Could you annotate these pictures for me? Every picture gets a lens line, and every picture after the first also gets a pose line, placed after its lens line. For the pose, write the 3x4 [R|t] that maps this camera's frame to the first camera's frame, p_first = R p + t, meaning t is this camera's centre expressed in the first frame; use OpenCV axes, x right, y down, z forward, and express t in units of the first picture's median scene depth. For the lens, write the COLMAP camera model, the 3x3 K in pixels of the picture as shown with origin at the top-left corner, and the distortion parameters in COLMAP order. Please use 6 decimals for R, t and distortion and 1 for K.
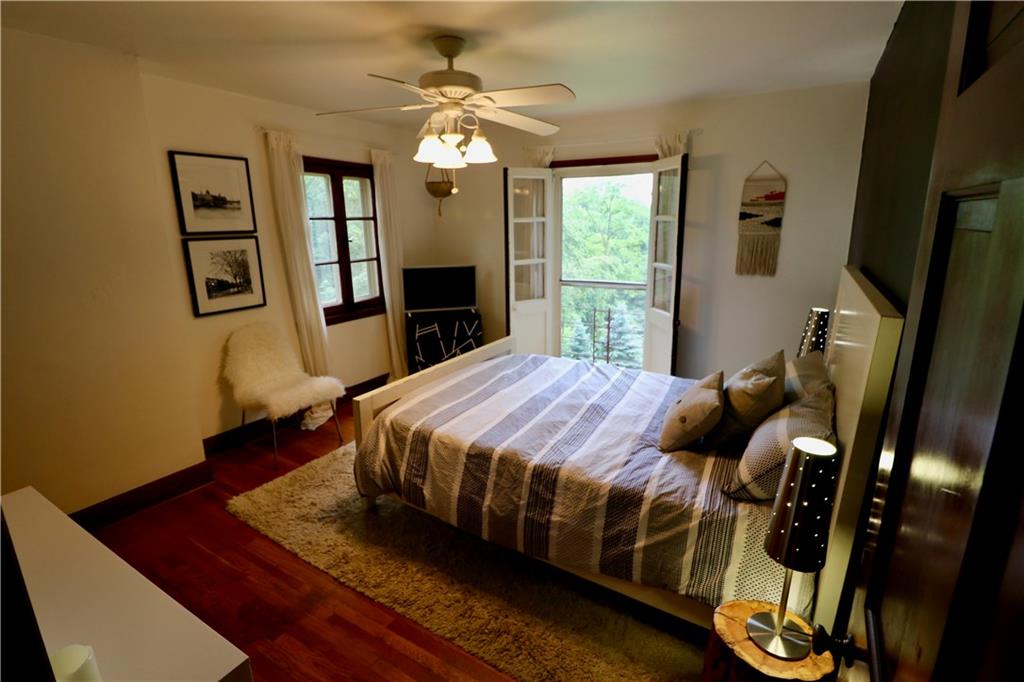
lens RADIAL K [[474.8, 0, 497.4], [0, 474.8, 333.4], [0, 0, 1]] dist [0.000024, -0.012108]
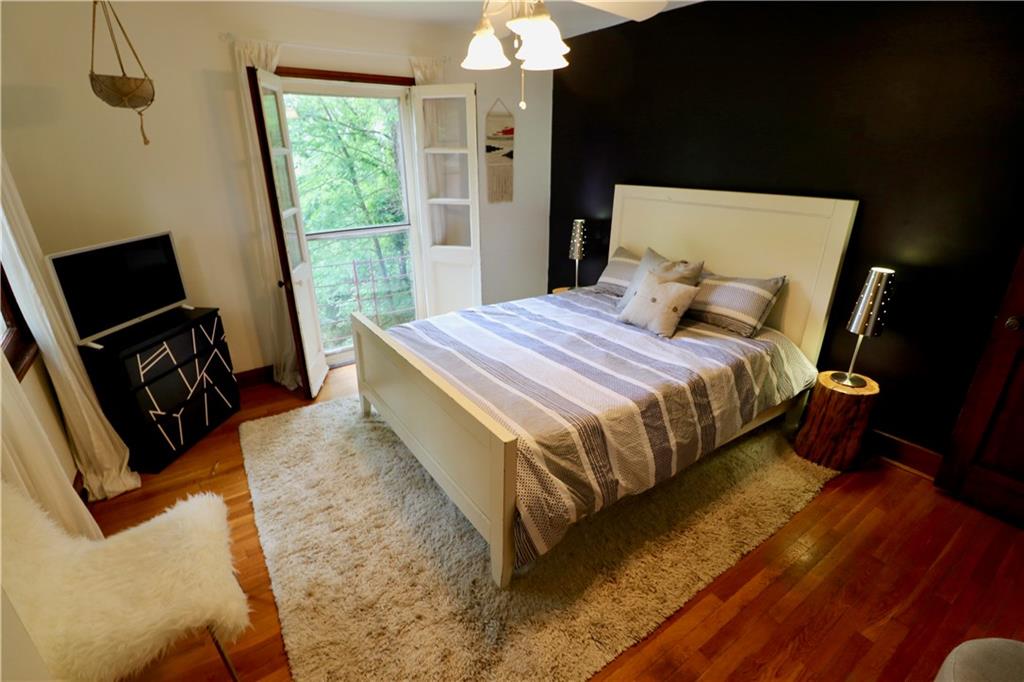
lens RADIAL K [[474.8, 0, 497.4], [0, 474.8, 333.4], [0, 0, 1]] dist [0.000024, -0.012108]
pose [[0.416141, -0.319166, 0.851445, -0.720970], [0.213604, 0.944485, 0.249644, -0.142496], [-0.883855, 0.077985, 0.461214, 0.637789]]
